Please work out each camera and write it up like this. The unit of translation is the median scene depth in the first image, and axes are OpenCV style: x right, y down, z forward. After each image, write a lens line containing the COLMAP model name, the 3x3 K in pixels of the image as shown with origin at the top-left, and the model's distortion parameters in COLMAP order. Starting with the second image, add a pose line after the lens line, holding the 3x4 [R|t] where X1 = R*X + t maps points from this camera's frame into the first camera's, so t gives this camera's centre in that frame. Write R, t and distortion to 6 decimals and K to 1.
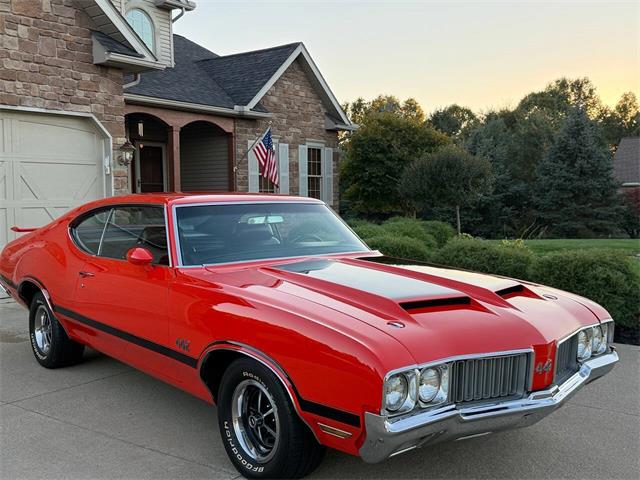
lens RADIAL K [[668.8, 0, 316.2], [0, 668.8, 240.6], [0, 0, 1]] dist [0.197880, -0.447489]
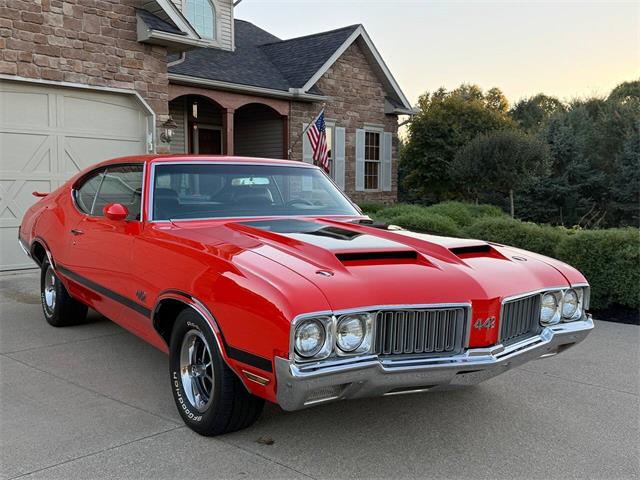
lens RADIAL K [[668.8, 0, 316.2], [0, 668.8, 240.6], [0, 0, 1]] dist [0.197880, -0.447489]
pose [[0.992978, 0.023963, -0.115848, 0.063029], [-0.022591, 0.999658, 0.013146, 0.019121], [0.116124, -0.010437, 0.993180, 0.012112]]
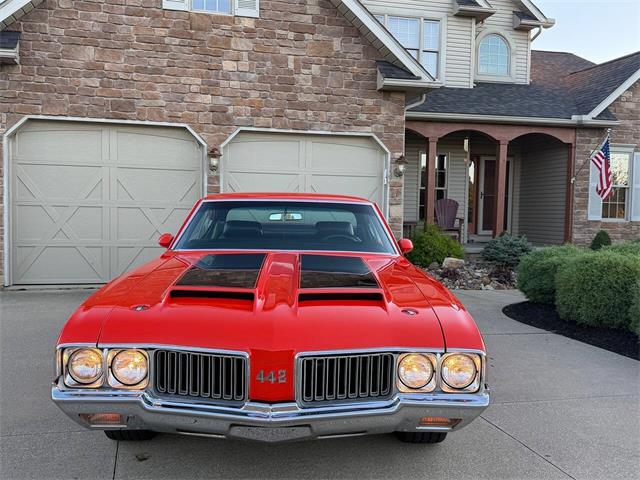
lens RADIAL K [[611.9, 0, 320.0], [0, 611.9, 240.0], [0, 0, 1]] dist [0.138928, -0.270730]
pose [[0.778515, 0.051691, -0.625494, 0.262431], [-0.063824, 0.997957, 0.003034, 0.000127], [0.624373, 0.037559, 0.780223, 0.120665]]
